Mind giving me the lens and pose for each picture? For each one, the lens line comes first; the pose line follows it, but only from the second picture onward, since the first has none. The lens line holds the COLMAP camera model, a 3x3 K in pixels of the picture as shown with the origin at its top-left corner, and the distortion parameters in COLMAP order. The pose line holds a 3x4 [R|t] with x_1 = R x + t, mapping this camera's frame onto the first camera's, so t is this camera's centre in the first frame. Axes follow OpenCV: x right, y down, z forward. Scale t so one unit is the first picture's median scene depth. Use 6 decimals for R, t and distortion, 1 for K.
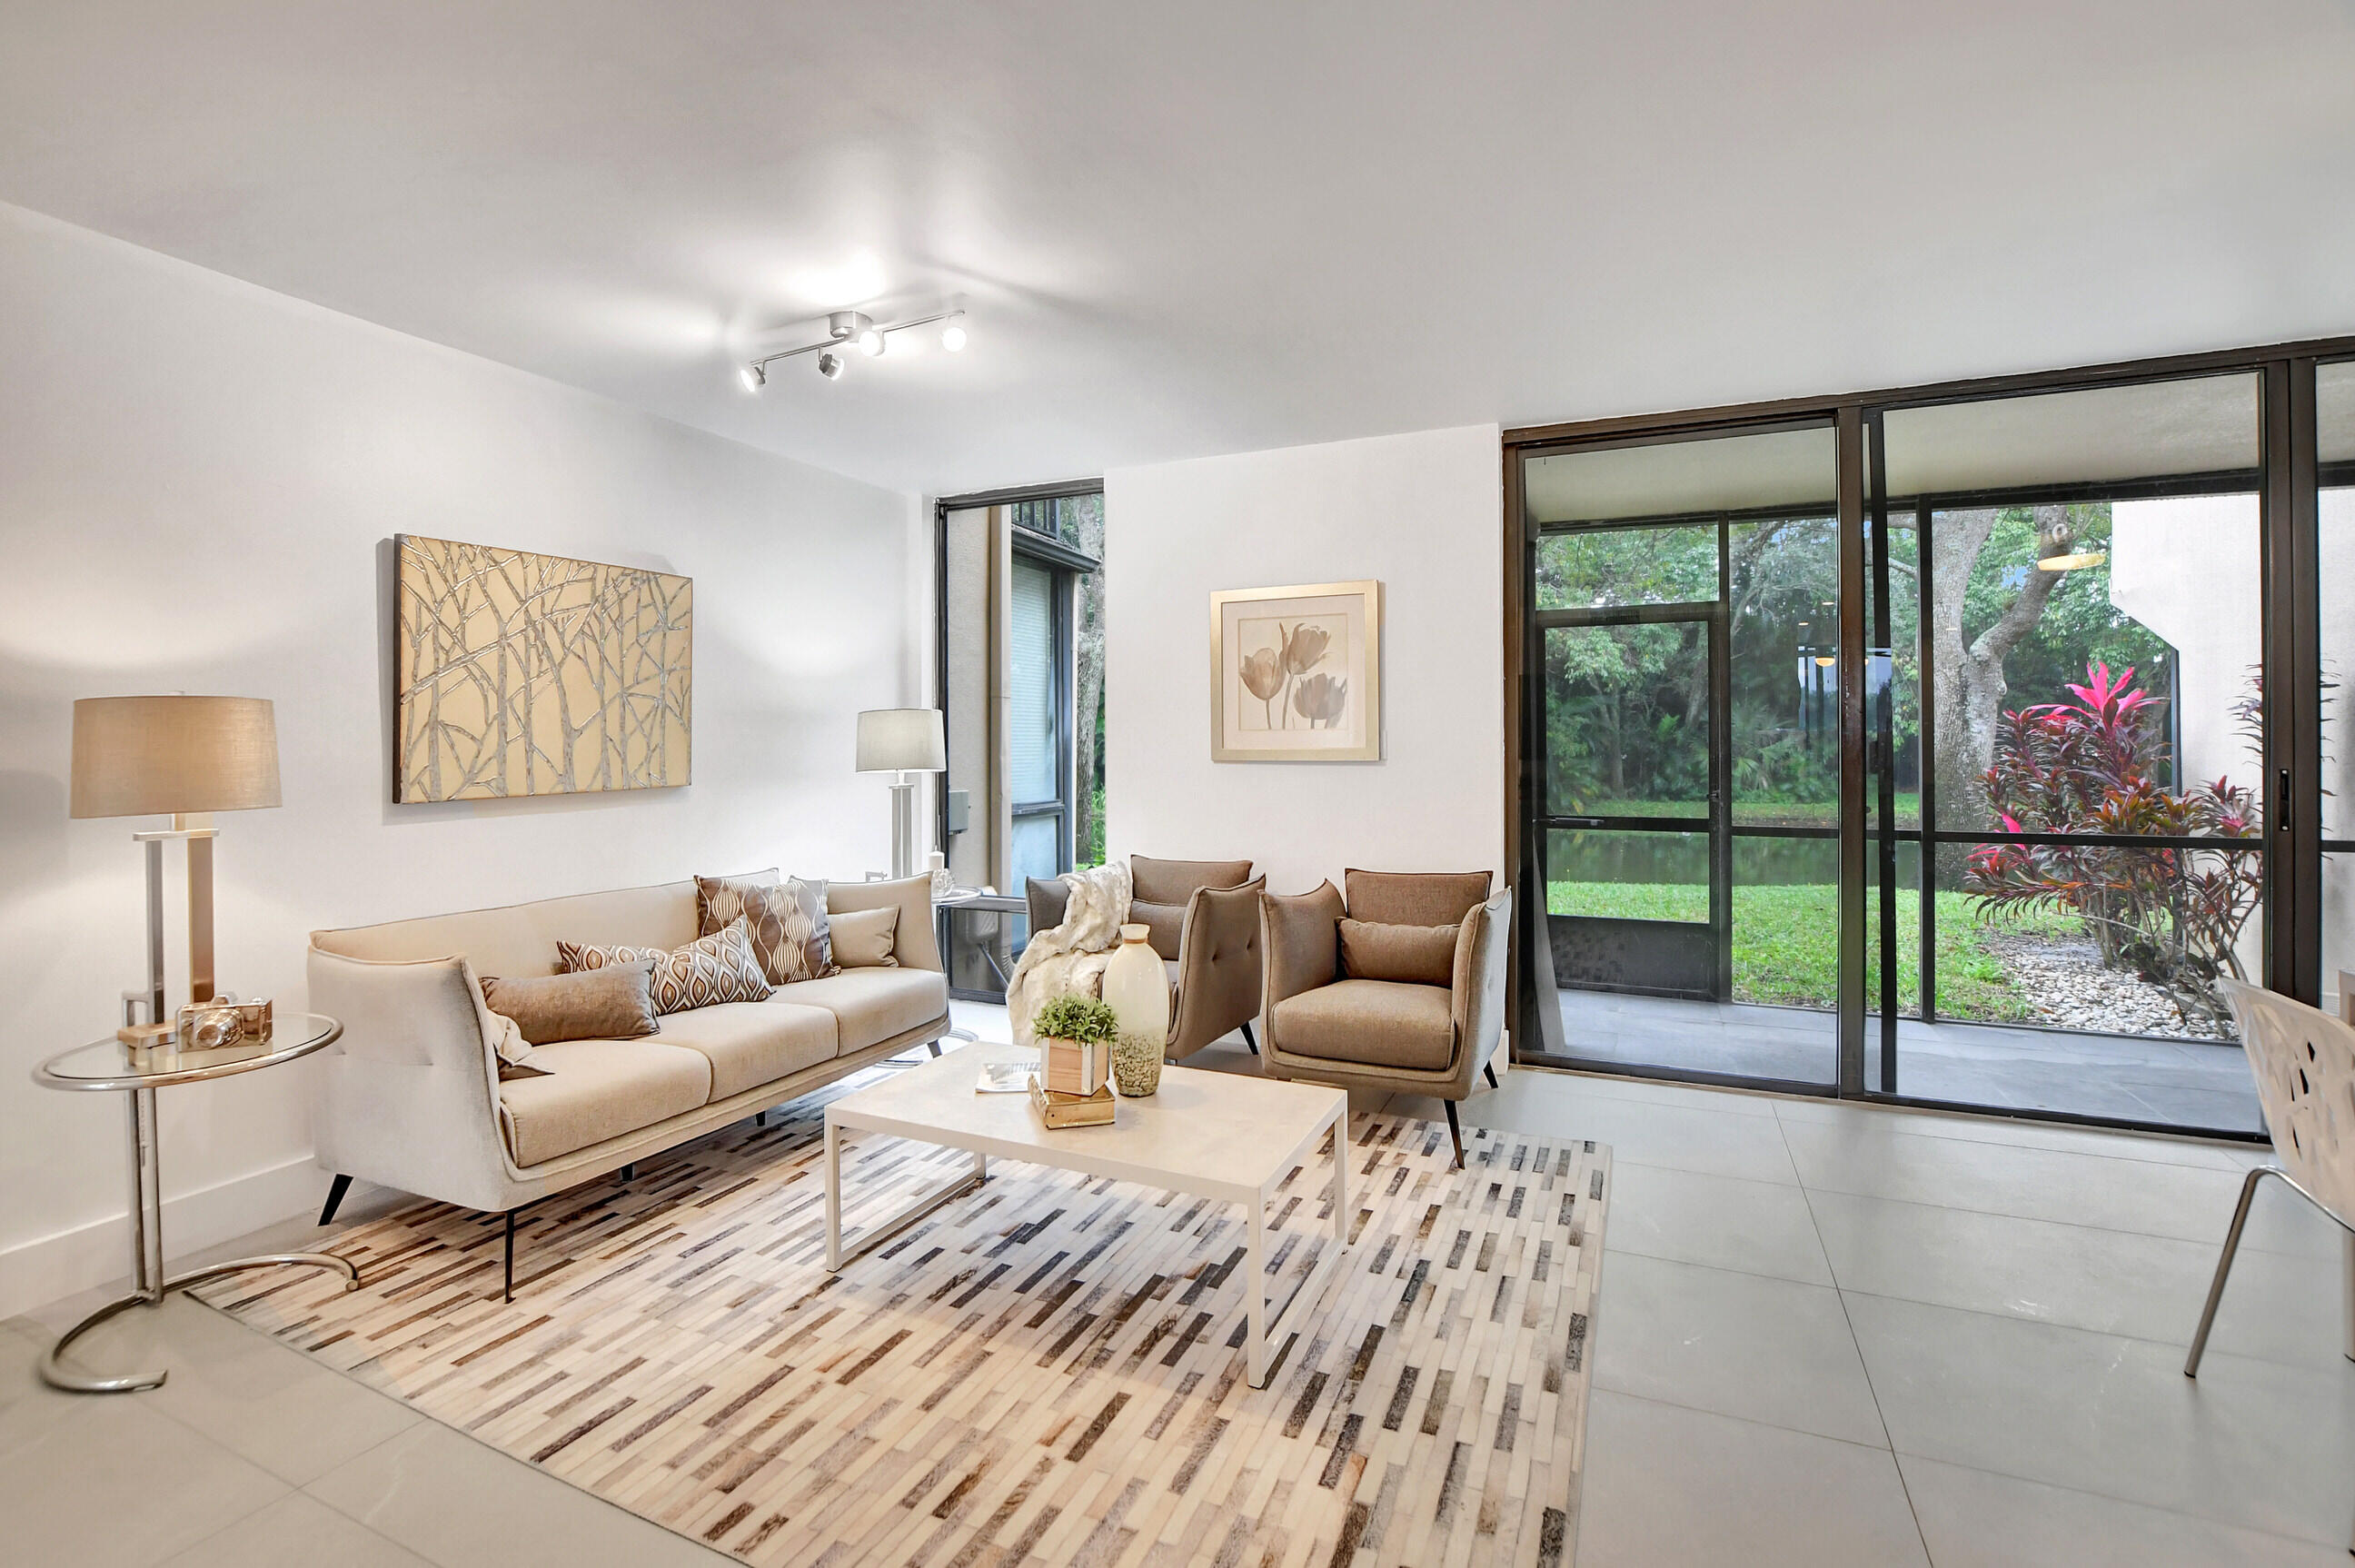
lens RADIAL K [[1053.5, 0, 1159.1], [0, 1053.5, 742.9], [0, 0, 1]] dist [-0.027477, 0.002625]
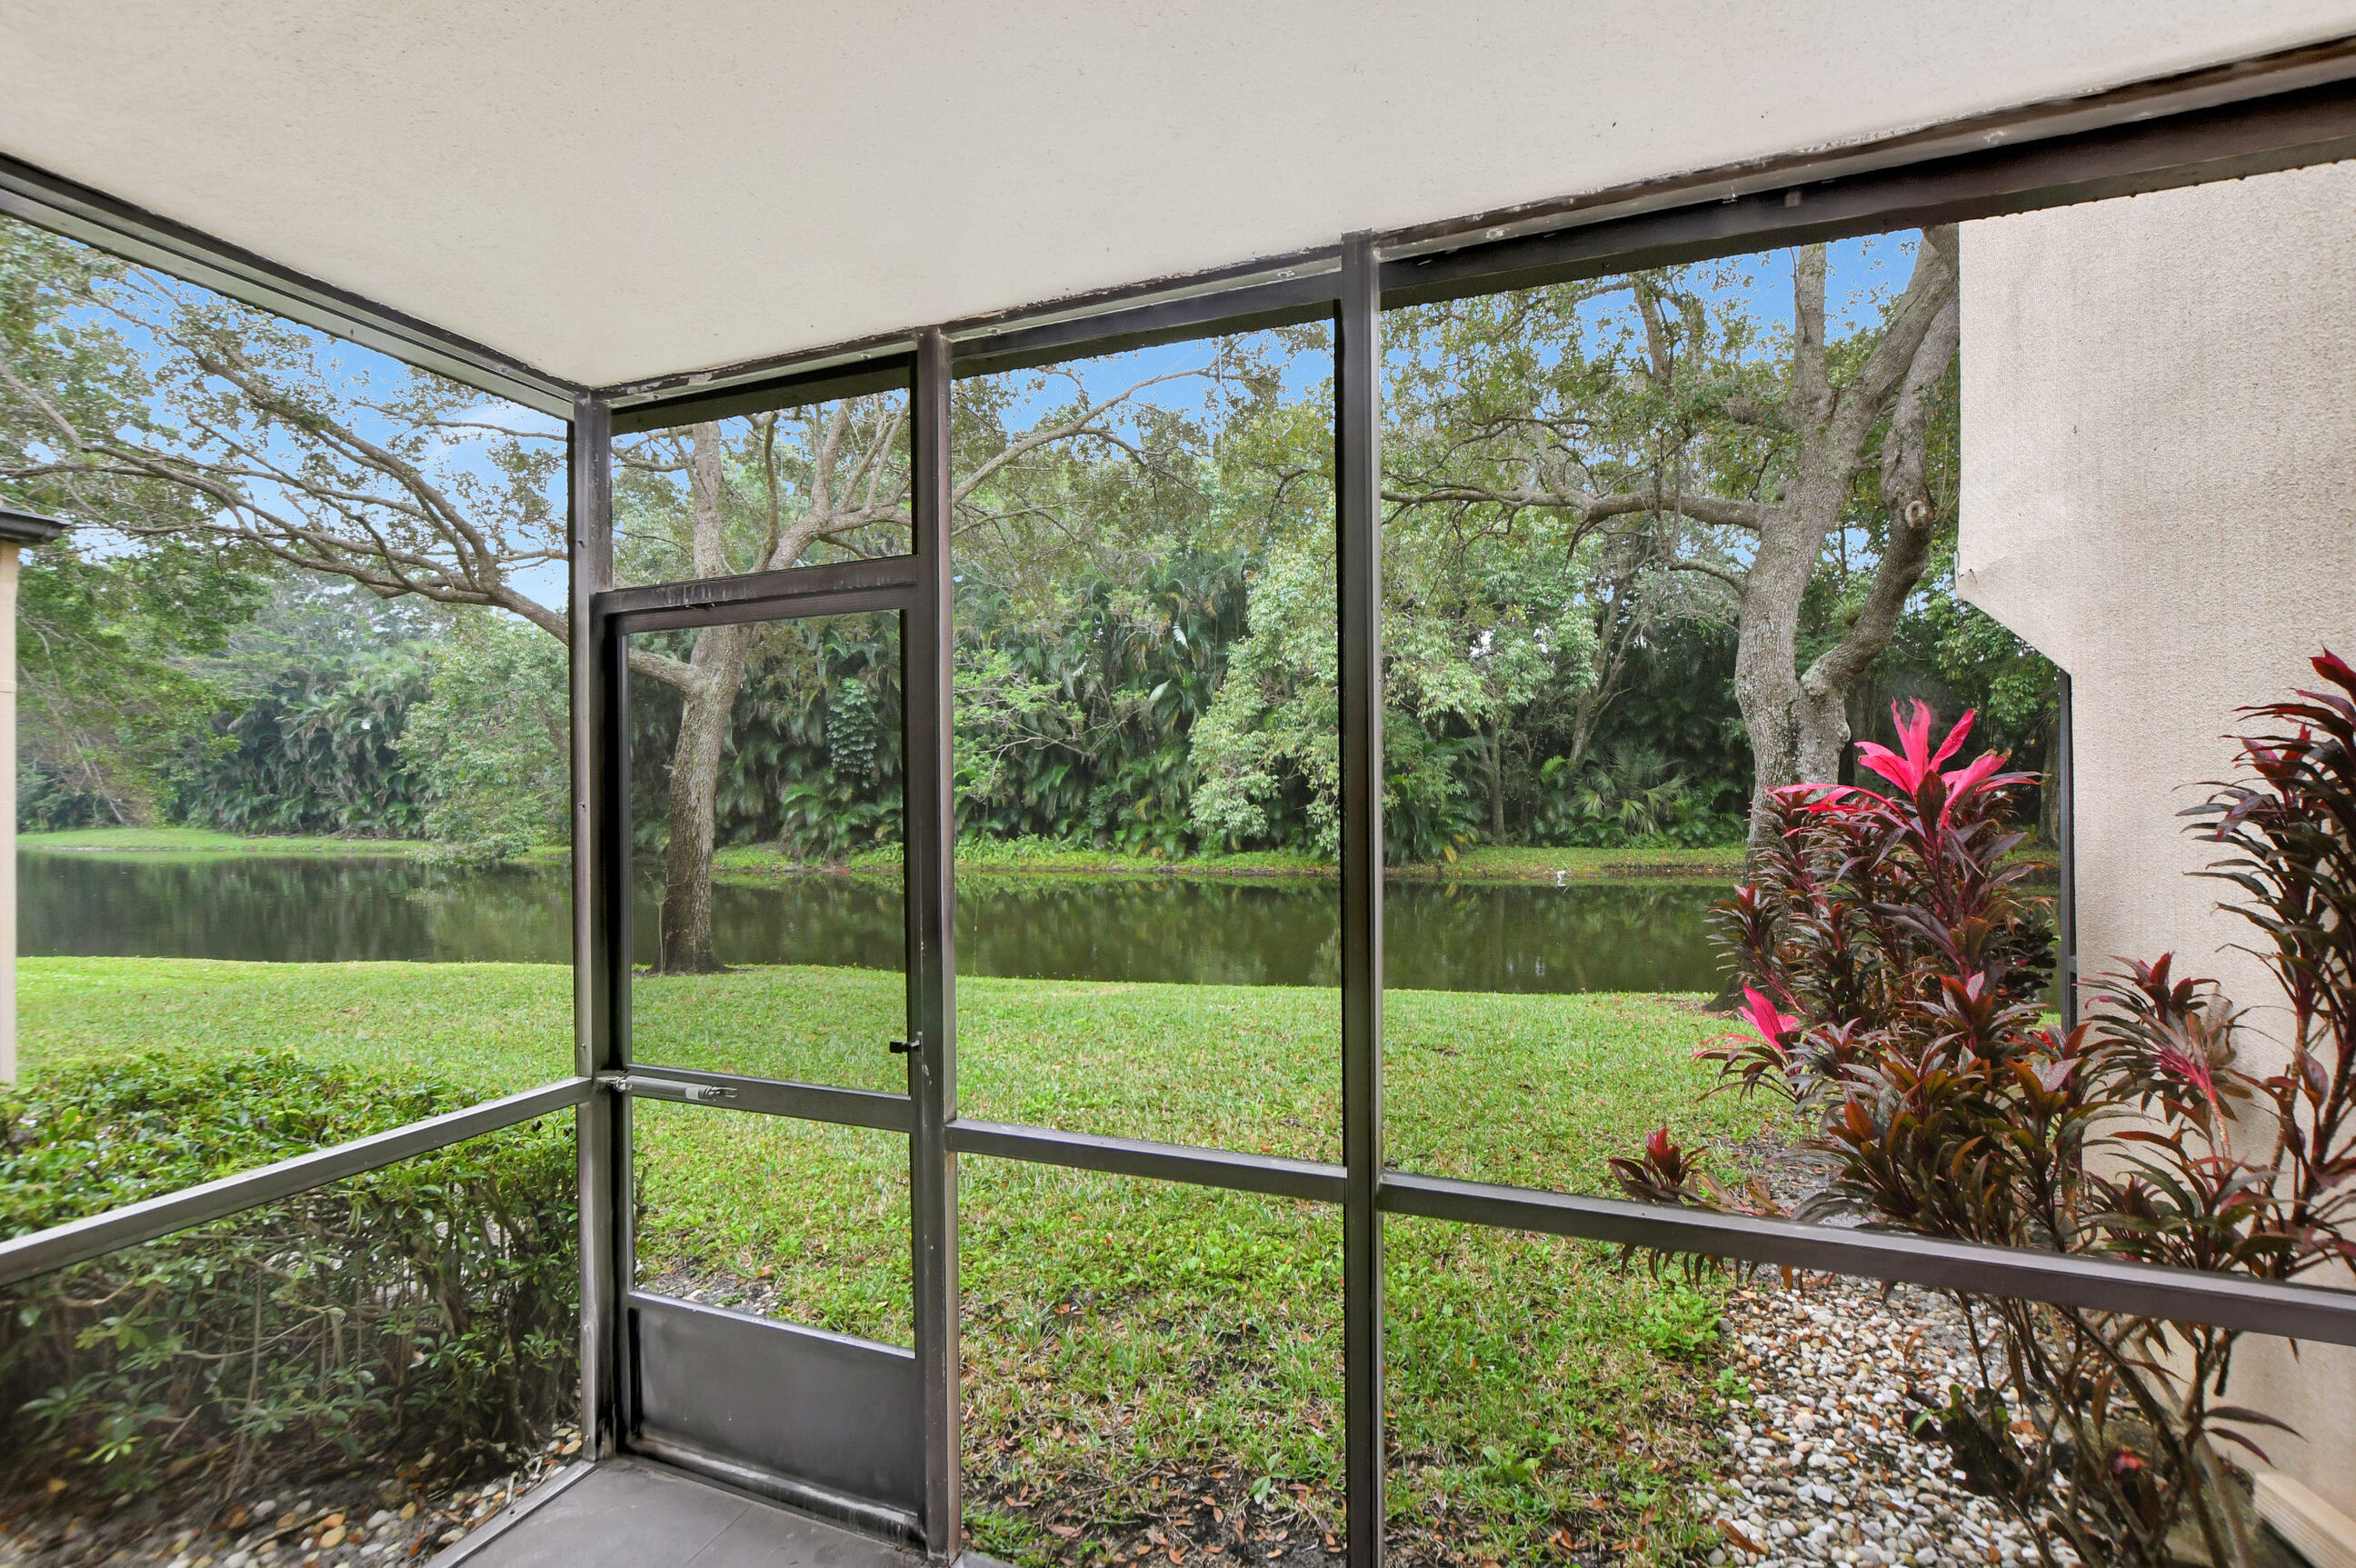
lens RADIAL K [[1054.0, 0, 1175.4], [0, 1054.0, 798.3], [0, 0, 1]] dist [-0.027477, 0.002625]
pose [[0.997666, -0.009647, 0.067593, 1.072350], [0.008491, 0.999813, 0.017369, -0.083915], [-0.067748, -0.016754, 0.997562, 1.079408]]
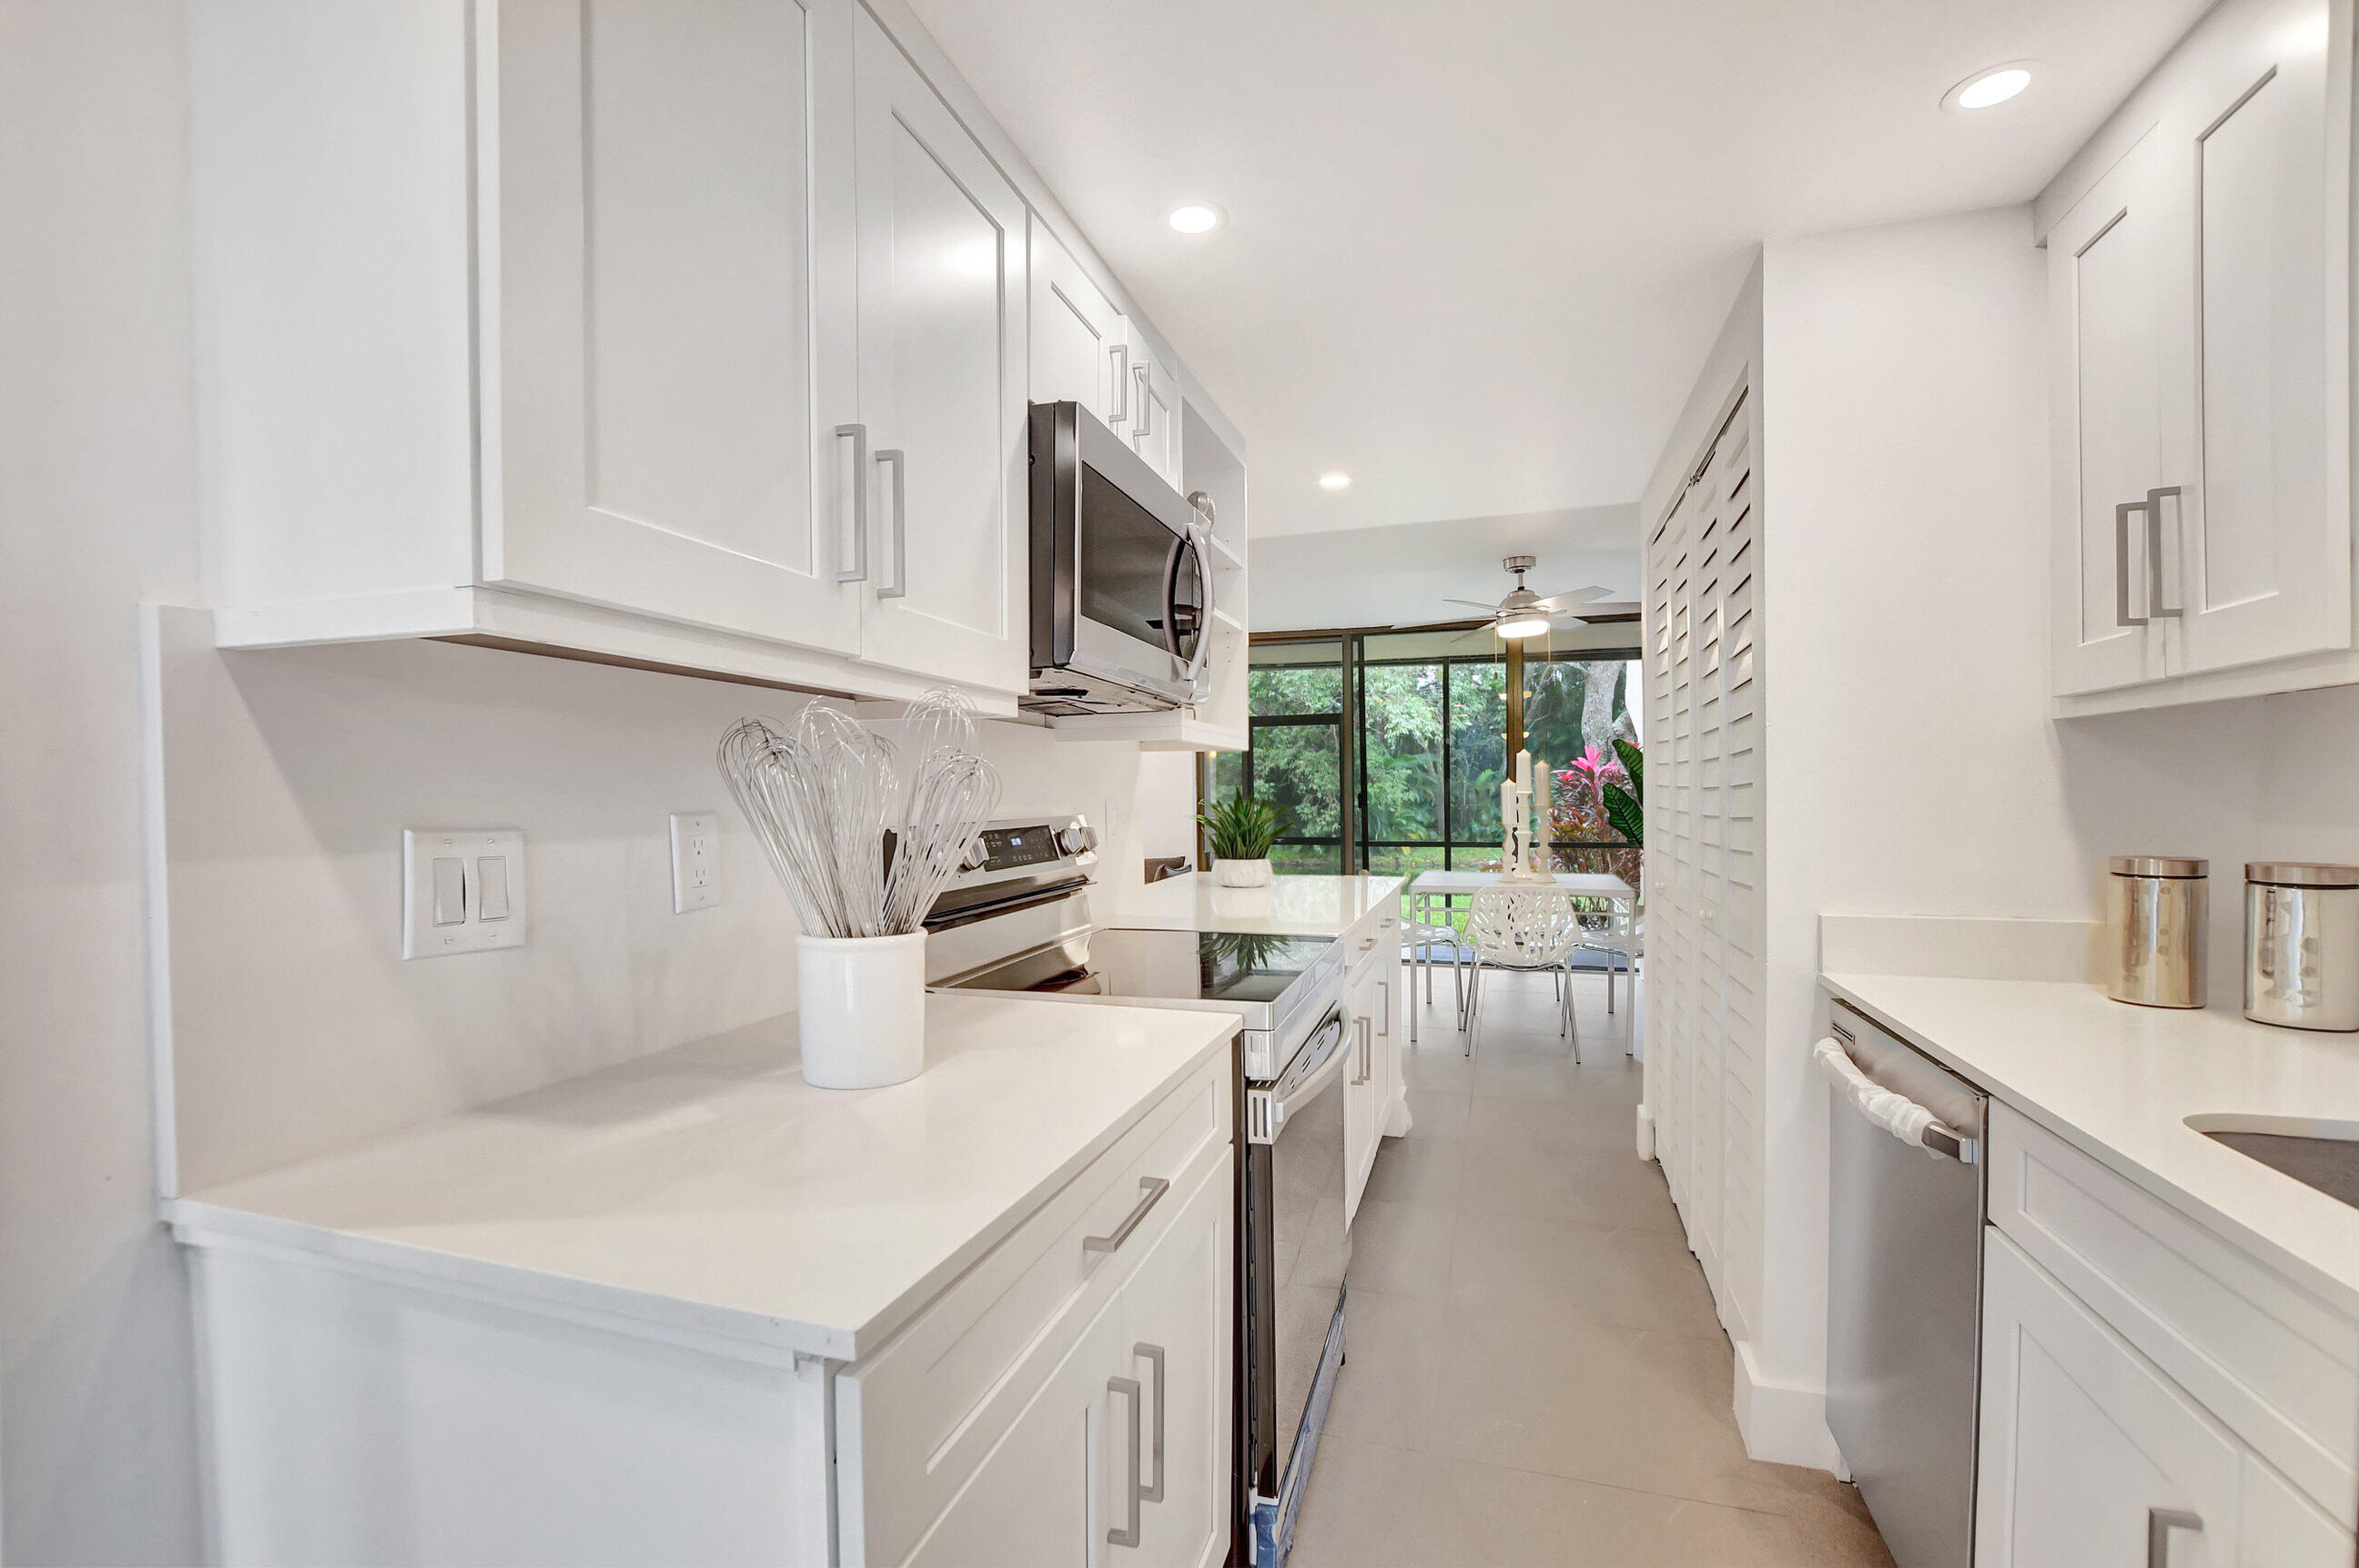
lens RADIAL K [[1055.3, 0, 1167.1], [0, 1055.3, 778.6], [0, 0, 1]] dist [-0.027477, 0.002625]
pose [[0.993092, 0.002338, 0.117312, 0.065608], [-0.000657, 0.999897, -0.014368, 0.003084], [-0.117333, 0.014192, 0.992991, -1.250222]]
